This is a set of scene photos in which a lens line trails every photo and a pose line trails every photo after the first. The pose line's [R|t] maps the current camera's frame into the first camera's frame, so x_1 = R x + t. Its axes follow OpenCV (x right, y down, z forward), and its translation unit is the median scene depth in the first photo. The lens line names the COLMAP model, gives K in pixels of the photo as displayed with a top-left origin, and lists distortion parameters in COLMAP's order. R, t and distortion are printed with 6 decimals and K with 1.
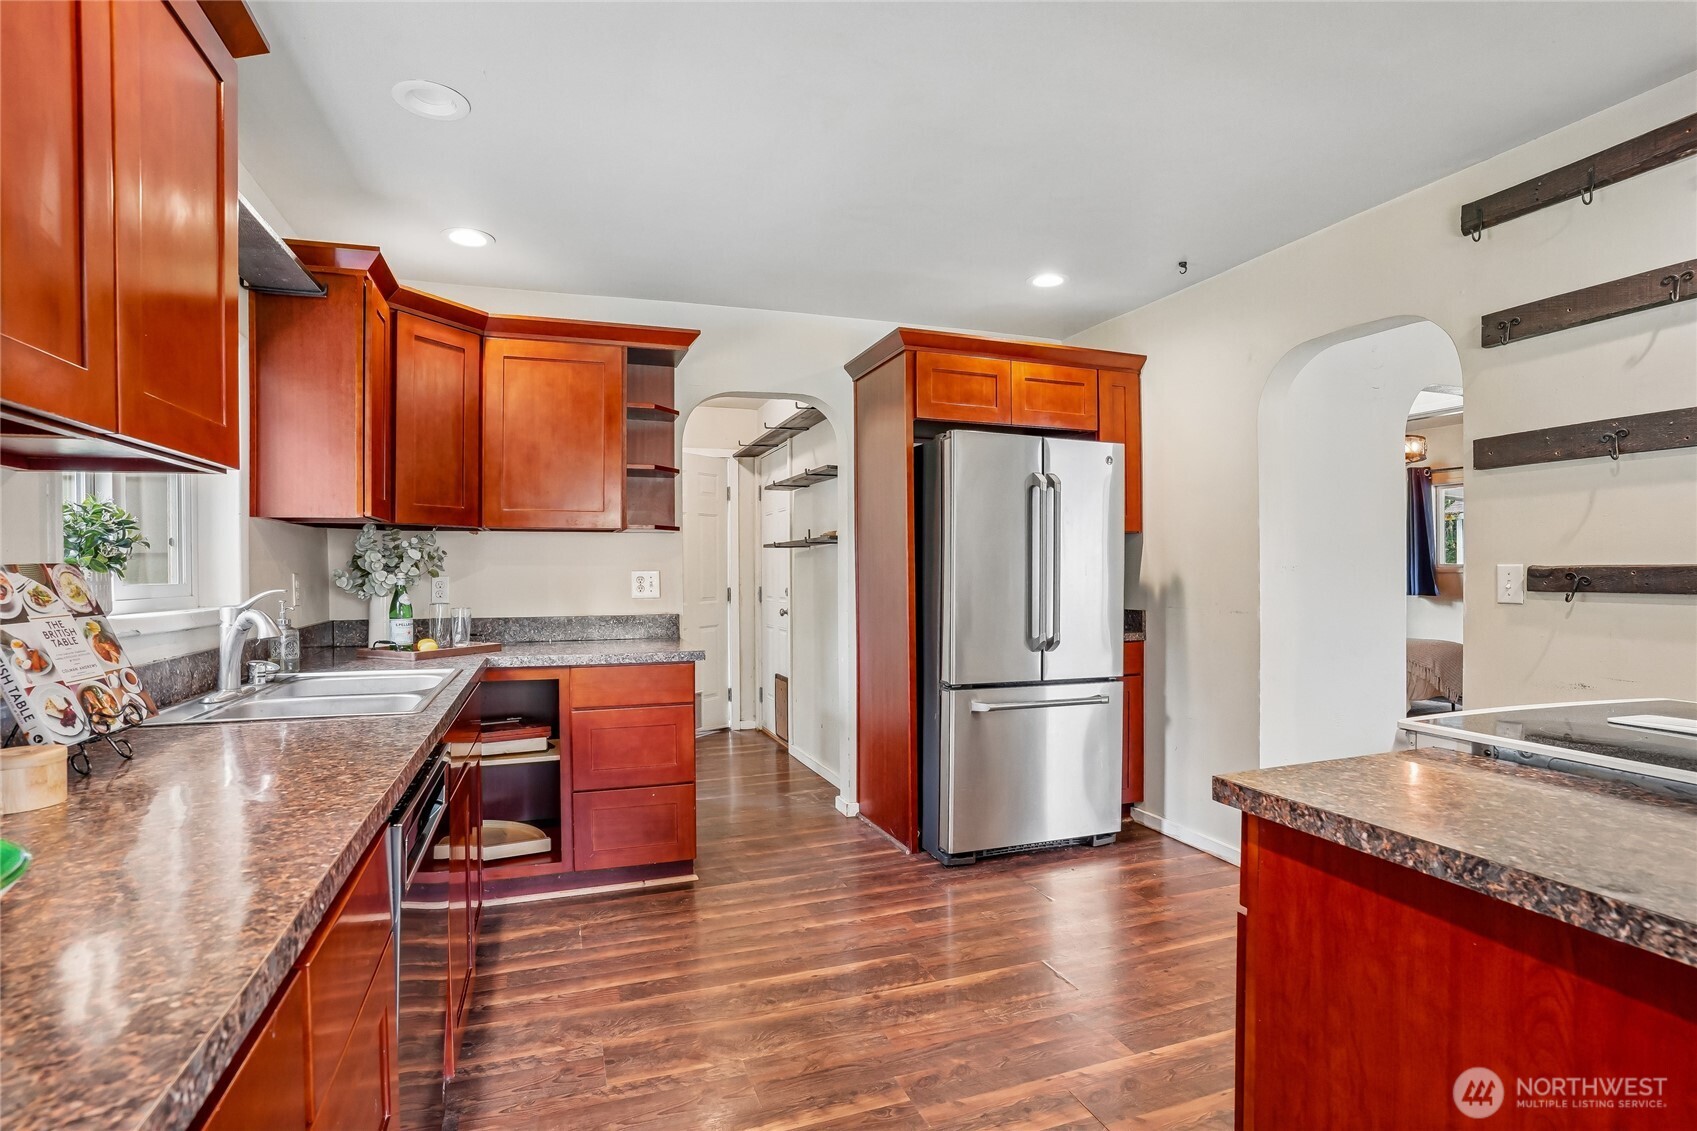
lens RADIAL K [[839.9, 0, 848.3], [0, 839.9, 573.9], [0, 0, 1]] dist [-0.060780, 0.021475]
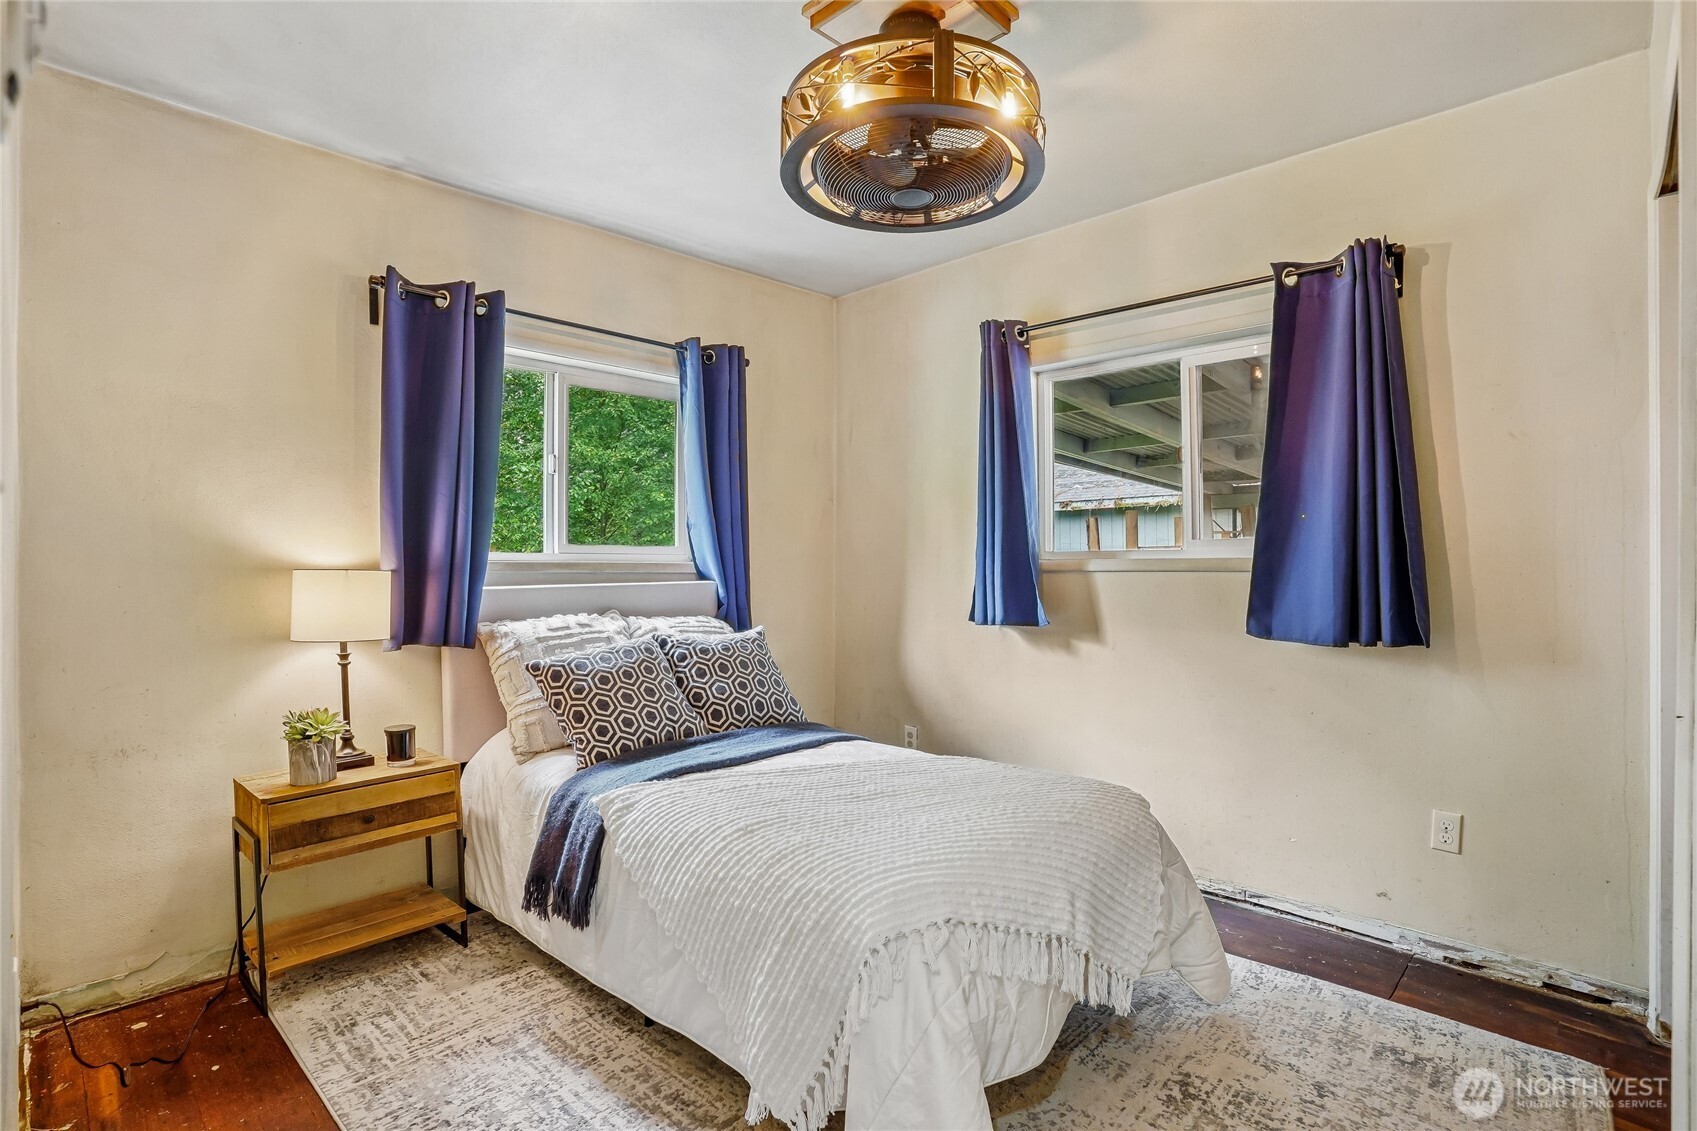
lens RADIAL K [[839.9, 0, 850.2], [0, 839.9, 562.8], [0, 0, 1]] dist [-0.060780, 0.021475]
pose [[0.898780, 0.005096, 0.438371, 0.442235], [-0.001878, 0.999968, -0.007774, -0.002652], [-0.438396, 0.006164, 0.898761, 0.655708]]
